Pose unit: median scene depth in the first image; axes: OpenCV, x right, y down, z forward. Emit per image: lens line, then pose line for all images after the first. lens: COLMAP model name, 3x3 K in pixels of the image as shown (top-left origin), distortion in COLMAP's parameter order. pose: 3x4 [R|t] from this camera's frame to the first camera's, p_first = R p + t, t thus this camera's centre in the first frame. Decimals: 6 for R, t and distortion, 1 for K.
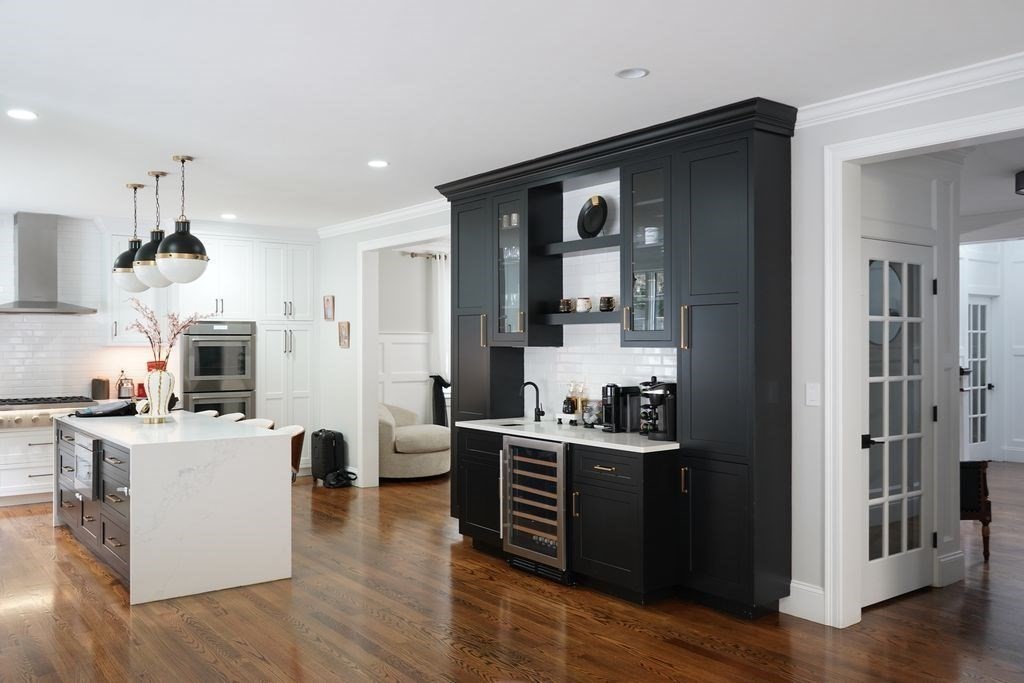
lens RADIAL K [[837.8, 0, 514.5], [0, 837.8, 339.6], [0, 0, 1]] dist [-0.015623, 0.008478]
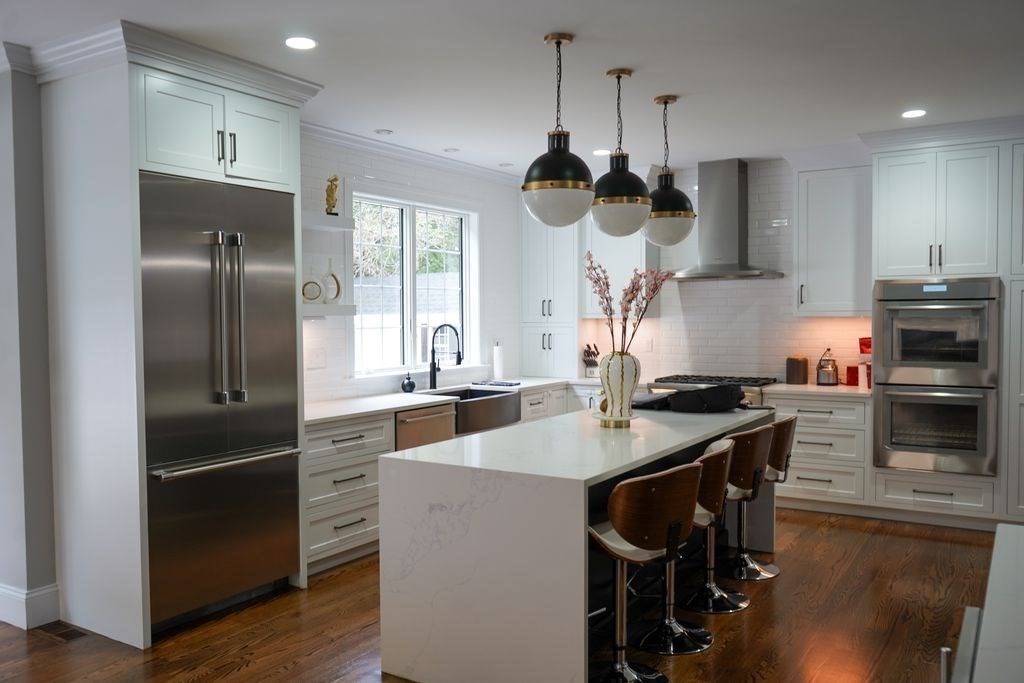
lens RADIAL K [[837.8, 0, 512.3], [0, 837.8, 348.1], [0, 0, 1]] dist [-0.015623, 0.008478]
pose [[0.364058, 0.037127, -0.930636, 0.185265], [0.009136, 0.999015, 0.043429, 0.000700], [0.931331, -0.024313, 0.363360, 0.603207]]
